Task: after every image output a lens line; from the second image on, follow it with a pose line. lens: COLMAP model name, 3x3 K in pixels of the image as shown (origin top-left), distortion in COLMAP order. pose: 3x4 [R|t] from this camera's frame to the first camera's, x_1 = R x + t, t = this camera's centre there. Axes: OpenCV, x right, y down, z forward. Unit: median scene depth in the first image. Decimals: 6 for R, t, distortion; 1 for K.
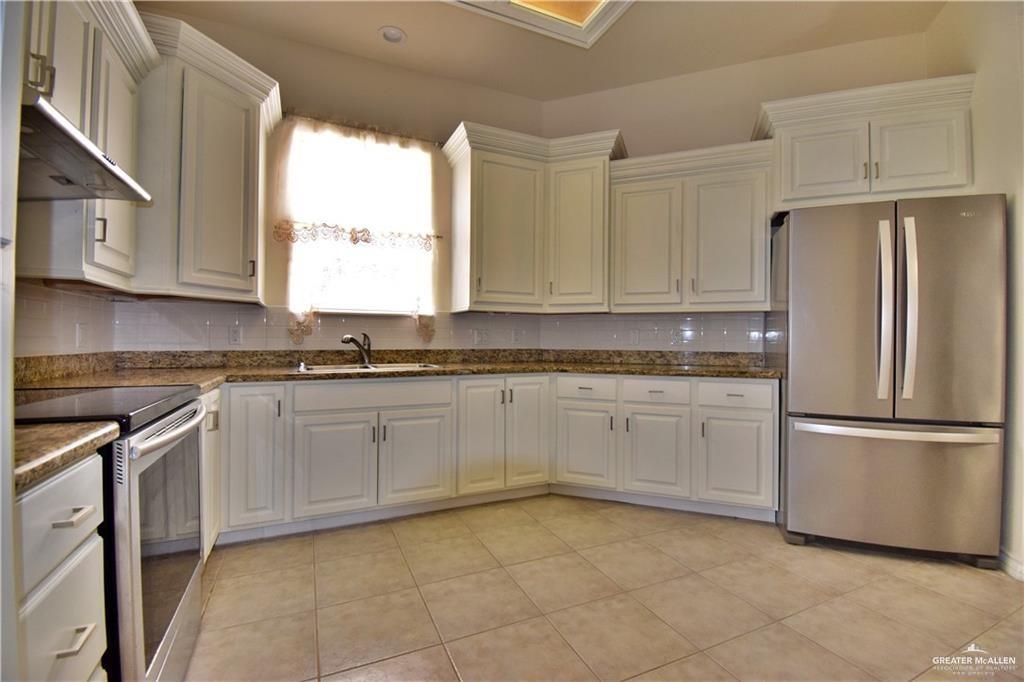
lens RADIAL K [[452.1, 0, 513.3], [0, 452.1, 337.7], [0, 0, 1]] dist [0.004653, -0.000366]
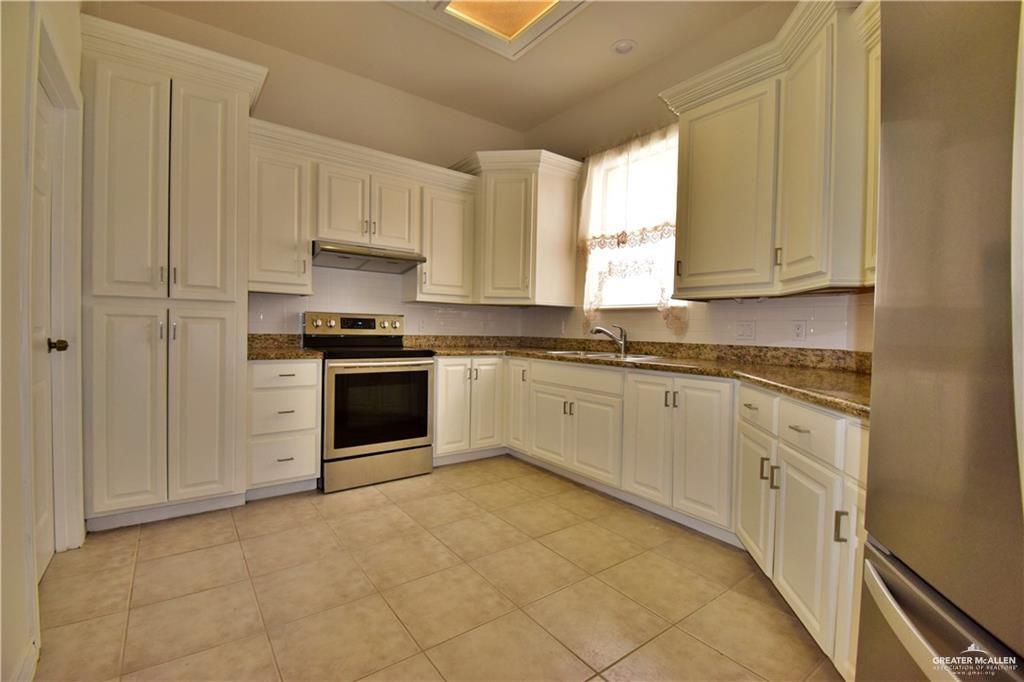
lens RADIAL K [[452.1, 0, 512.1], [0, 452.1, 340.1], [0, 0, 1]] dist [0.004653, -0.000366]
pose [[0.200813, 0.023781, -0.979341, 0.732317], [-0.017087, 0.999638, 0.020770, 0.007236], [0.979481, 0.012563, 0.201147, 0.525214]]
